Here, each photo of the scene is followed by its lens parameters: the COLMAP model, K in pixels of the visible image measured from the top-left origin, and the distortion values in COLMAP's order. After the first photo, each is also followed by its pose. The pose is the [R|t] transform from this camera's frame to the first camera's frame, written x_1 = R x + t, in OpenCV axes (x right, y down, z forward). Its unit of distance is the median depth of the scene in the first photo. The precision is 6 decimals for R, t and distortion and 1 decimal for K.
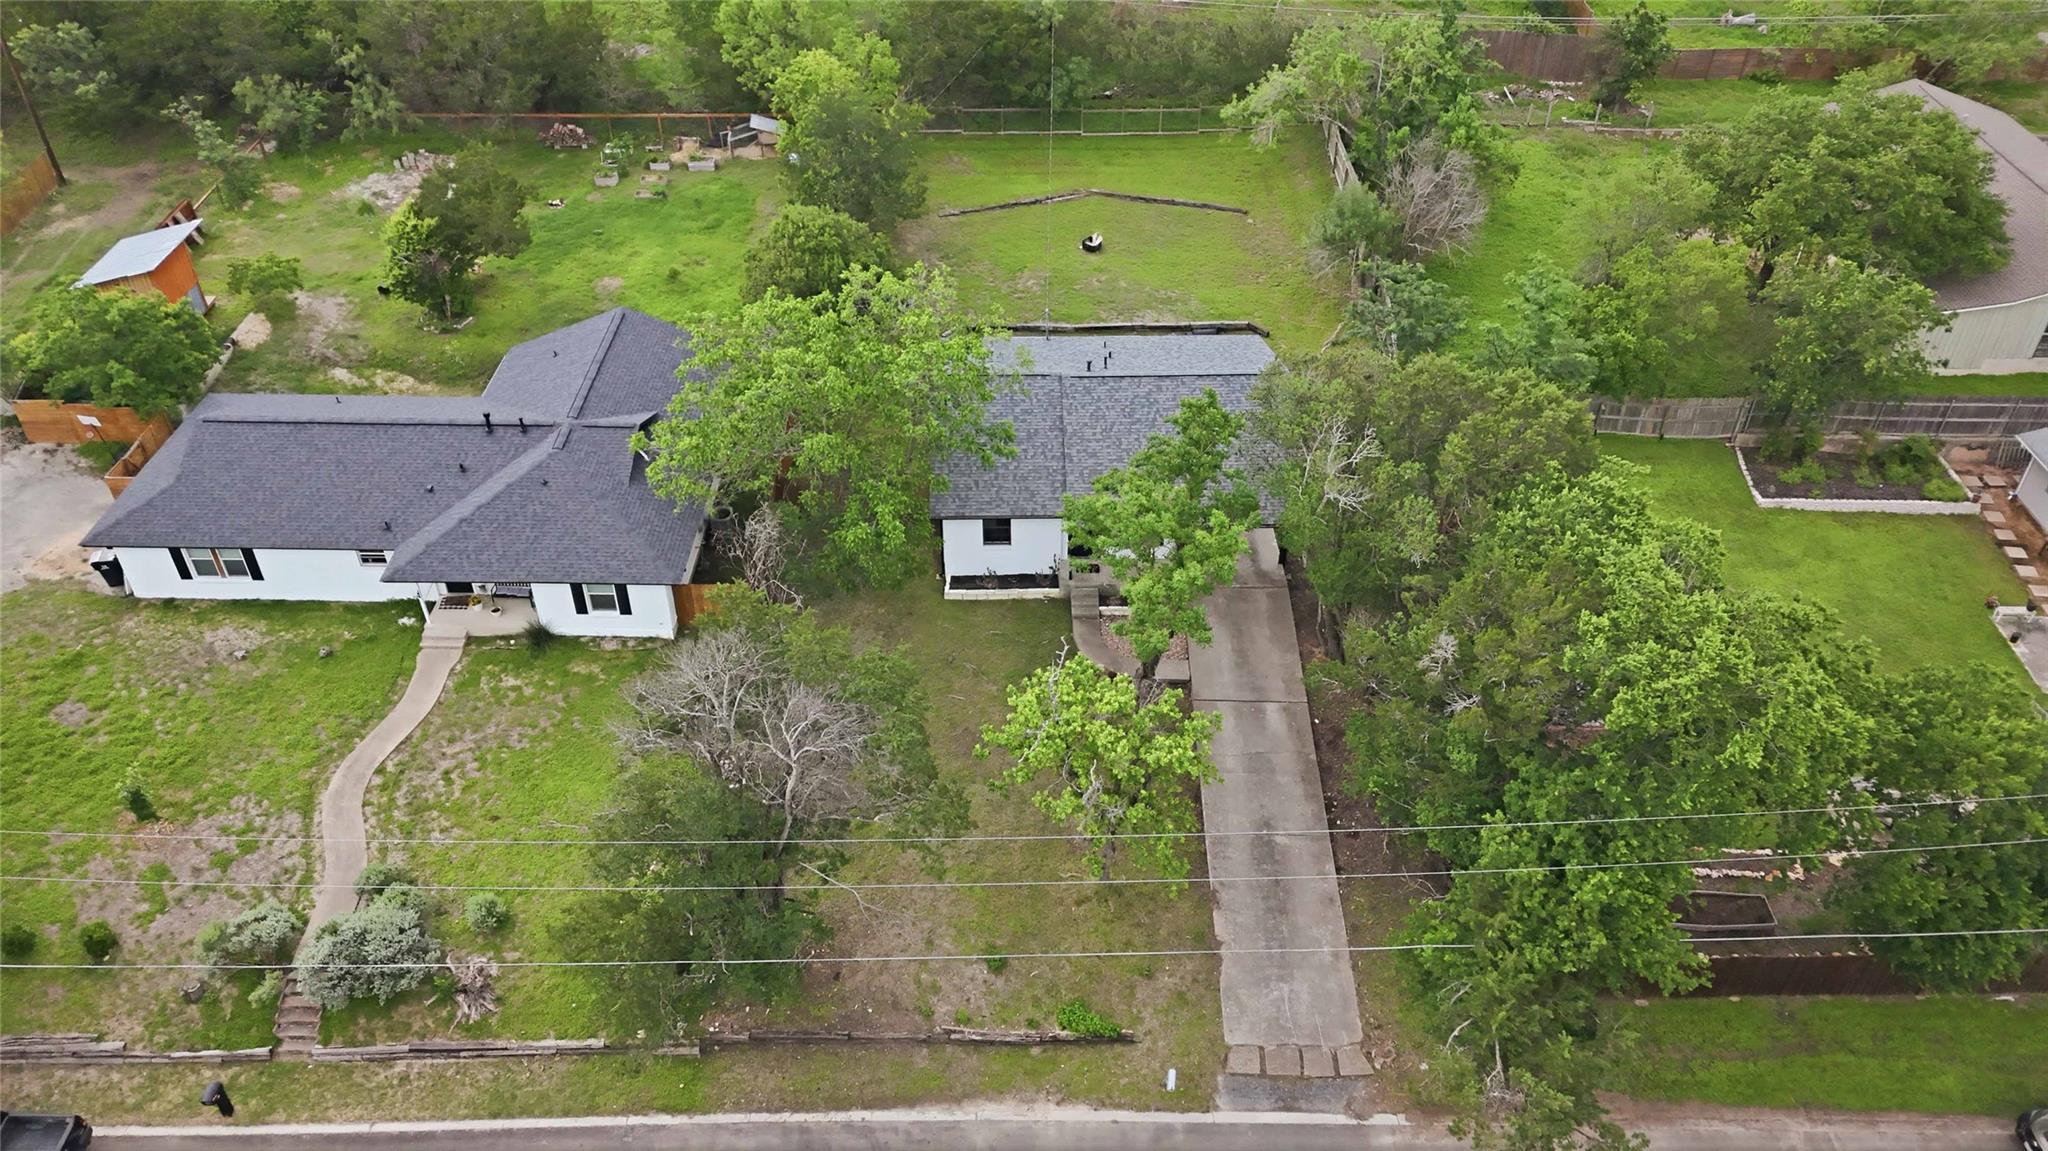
lens RADIAL K [[1521.1, 0, 1024.0], [0, 1521.1, 575.5], [0, 0, 1]] dist [0.009854, 0.039105]
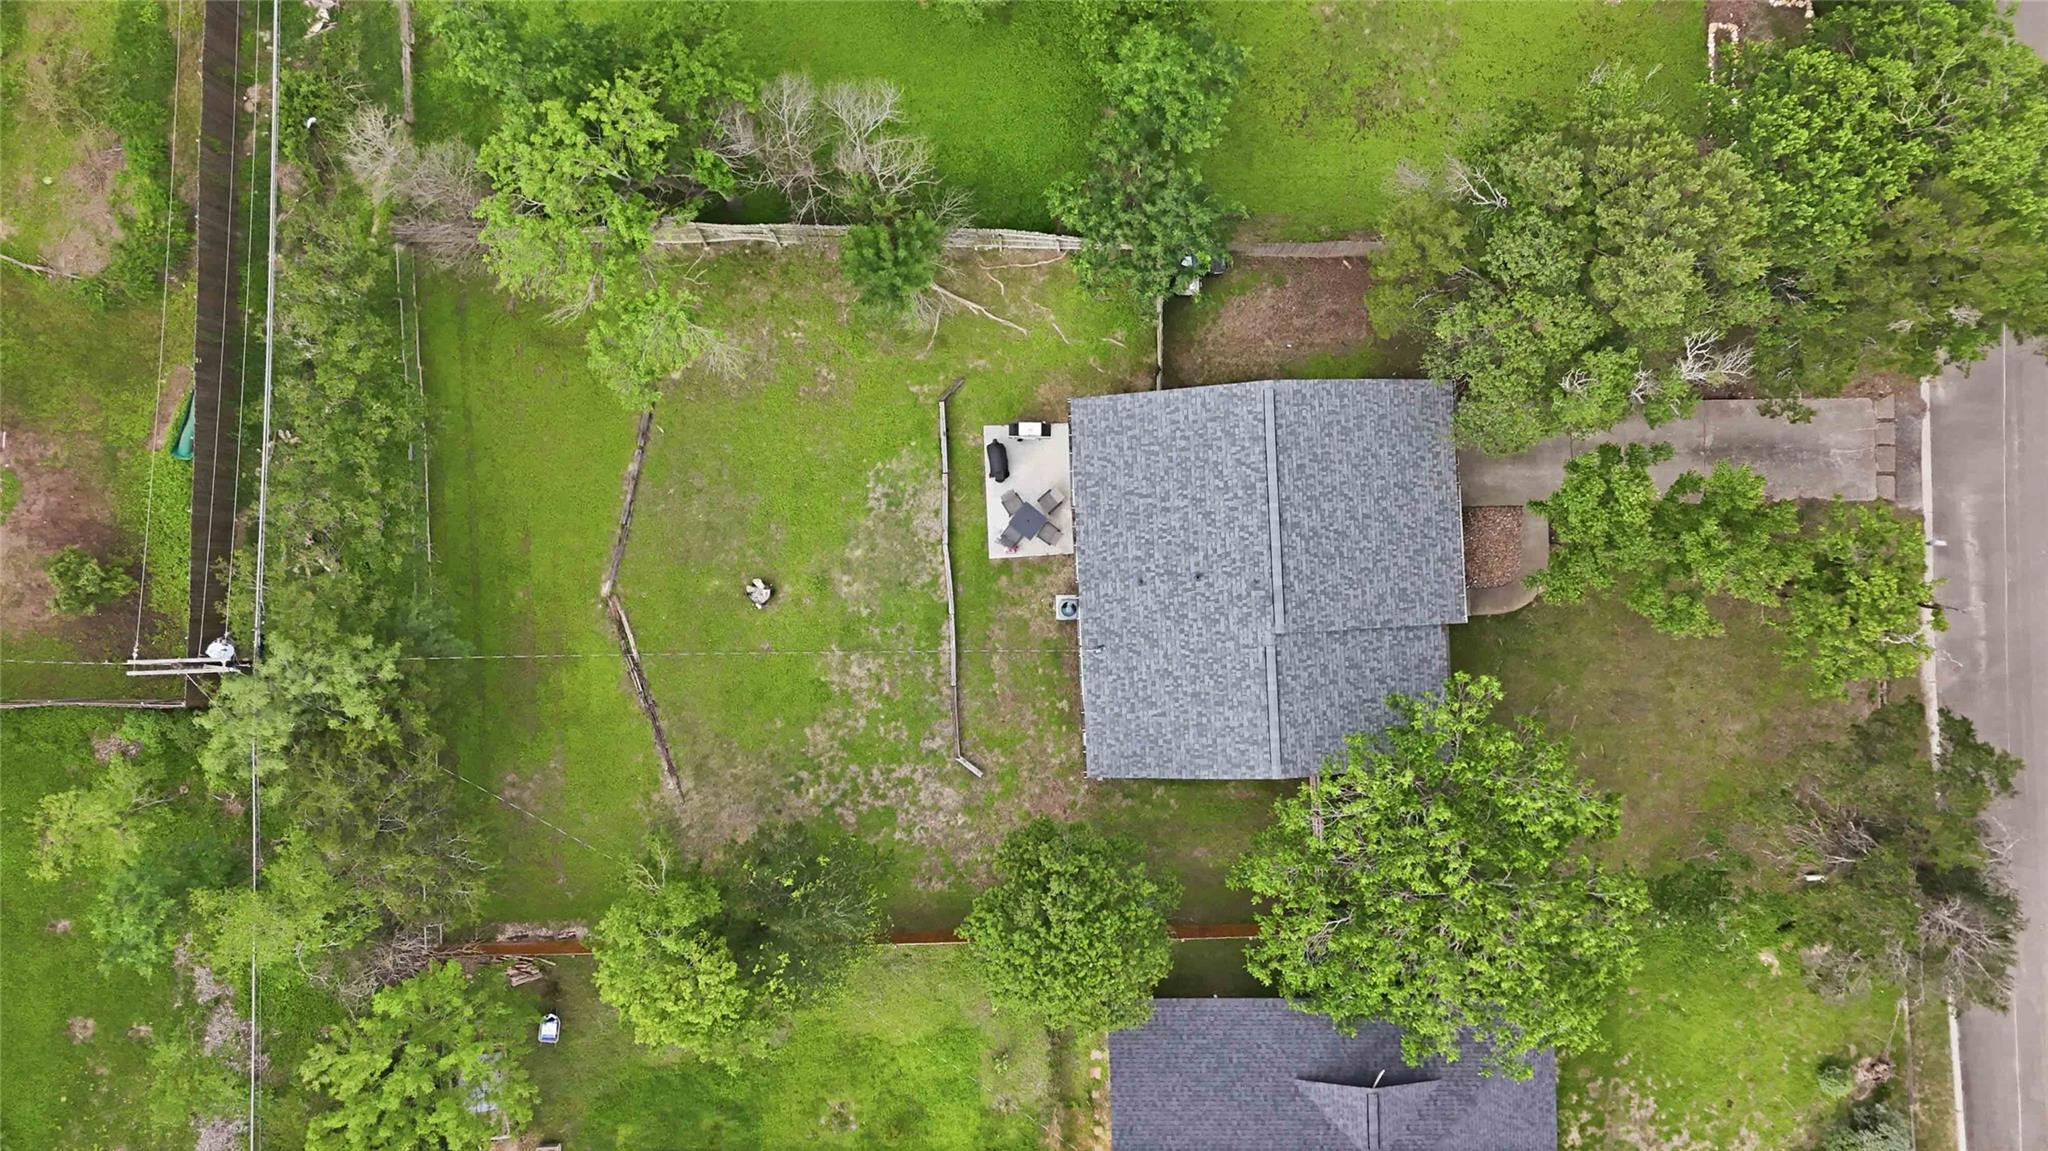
lens RADIAL K [[1515.4, 0, 1021.0], [0, 1515.4, 572.1], [0, 0, 1]] dist [0.043950, -0.008019]
pose [[-0.028396, -0.999505, 0.013521, 0.060860], [0.623498, -0.007138, 0.781793, -1.049404], [-0.781309, 0.030630, 0.623392, 0.635173]]
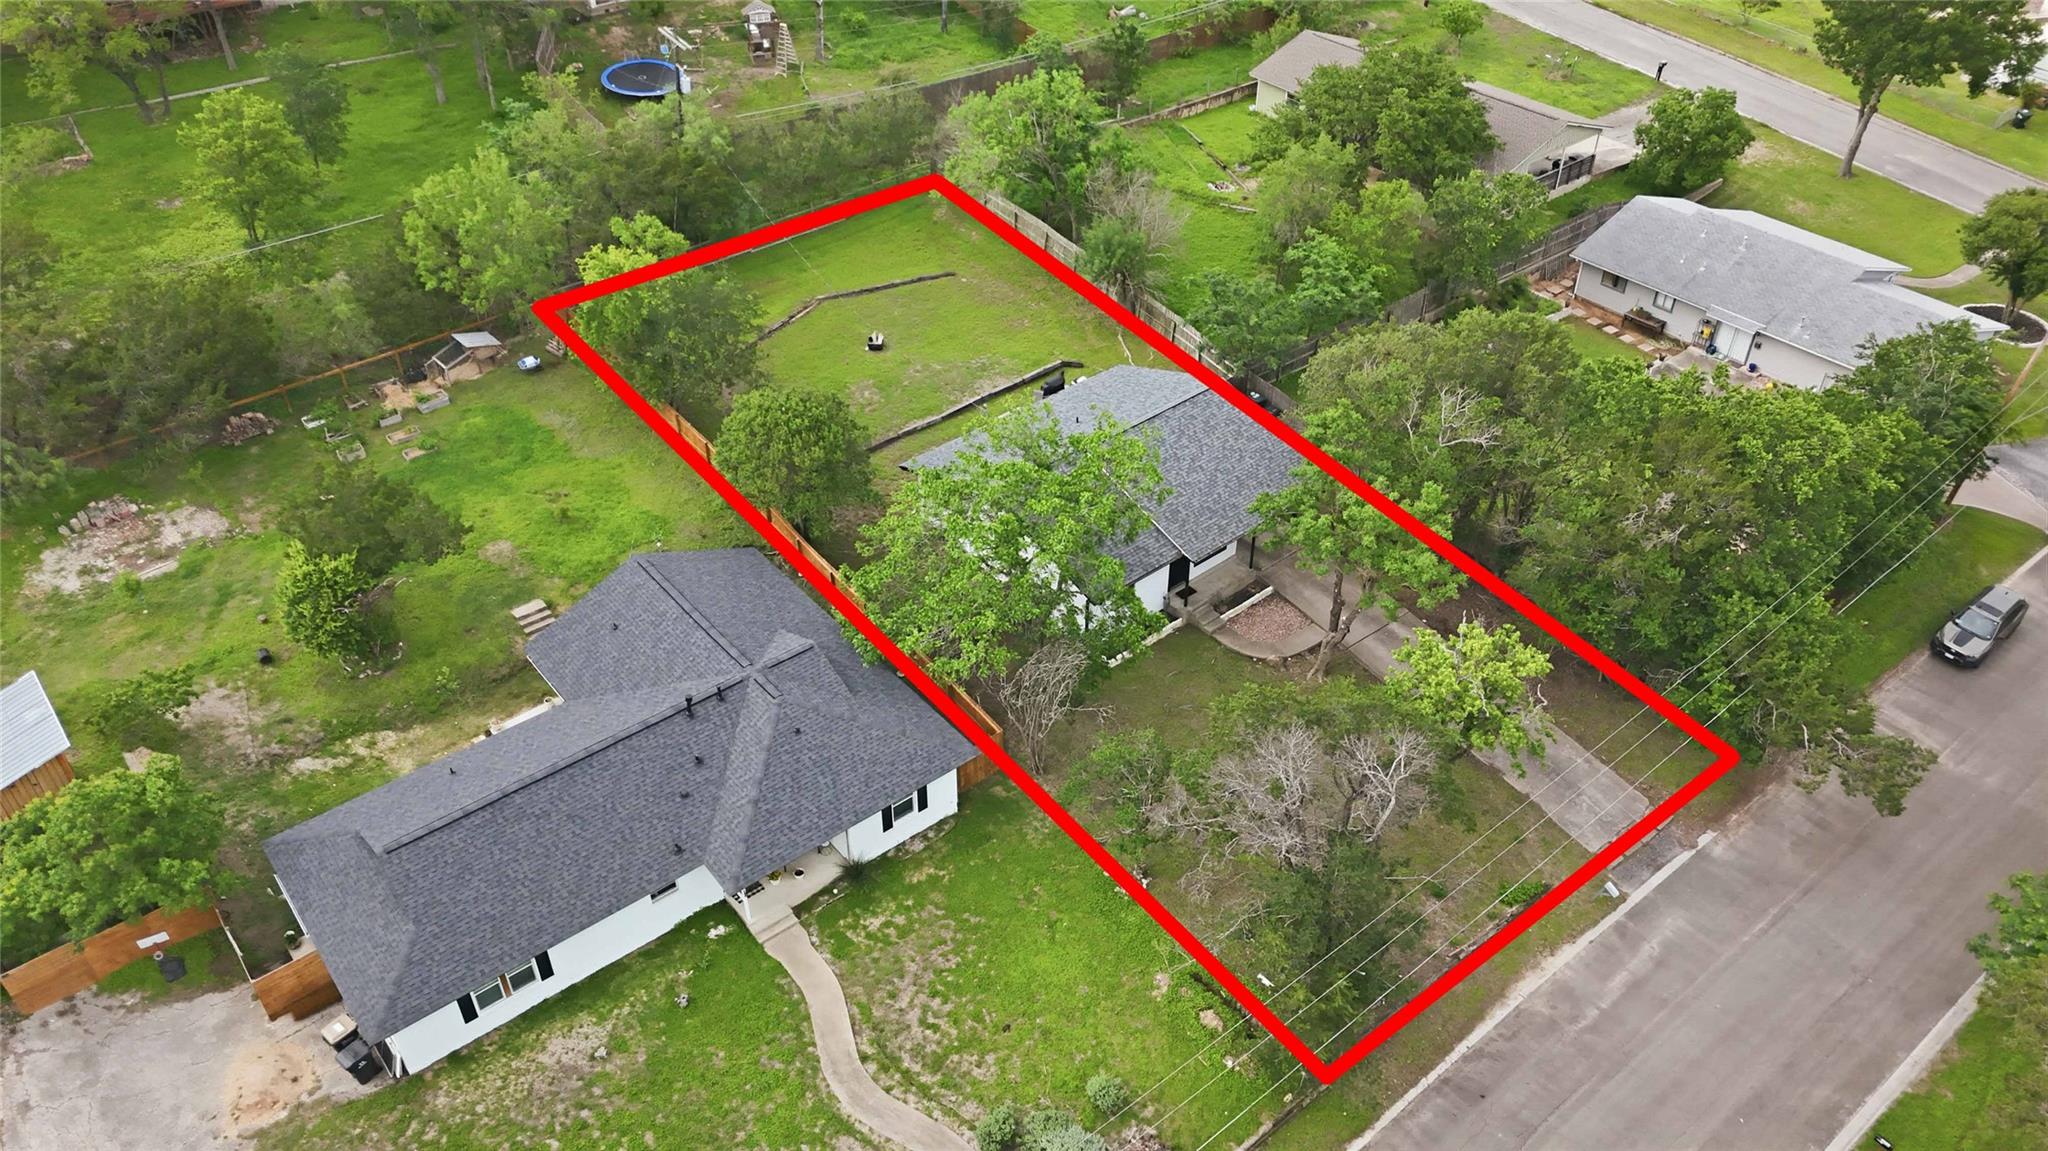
lens RADIAL K [[1515.4, 0, 1021.0], [0, 1515.4, 572.1], [0, 0, 1]] dist [0.043950, -0.008019]
pose [[0.769780, -0.397186, 0.499681, -0.688244], [0.397835, 0.910714, 0.111026, -0.217390], [-0.499165, 0.113325, 0.859065, 0.074853]]
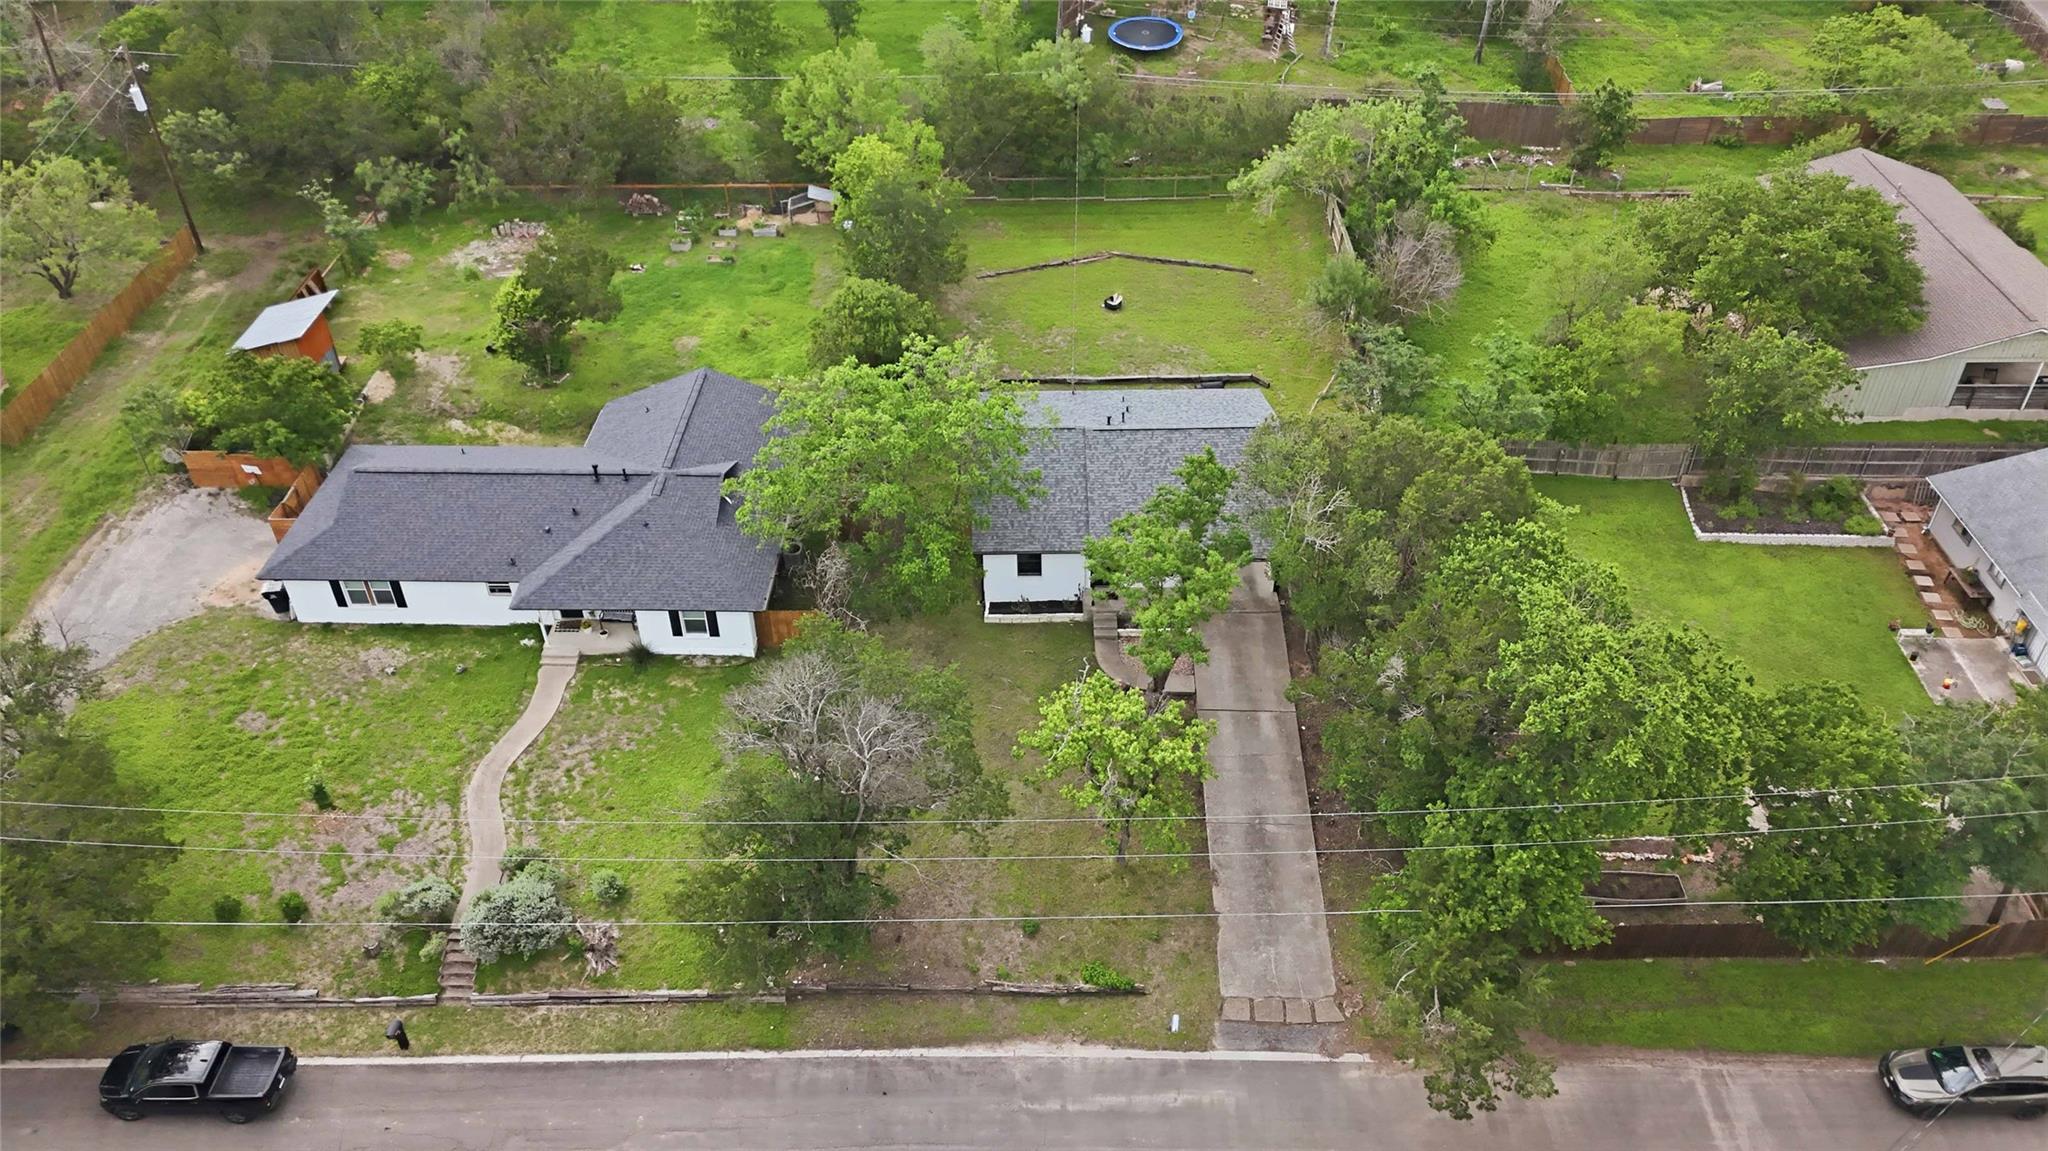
lens RADIAL K [[1515.4, 0, 1021.0], [0, 1515.4, 572.1], [0, 0, 1]] dist [0.043950, -0.008019]
pose [[0.999781, -0.001334, -0.020898, -0.000174], [0.001174, 0.999970, -0.007641, -0.015647], [0.020907, 0.007614, 0.999752, -0.176679]]
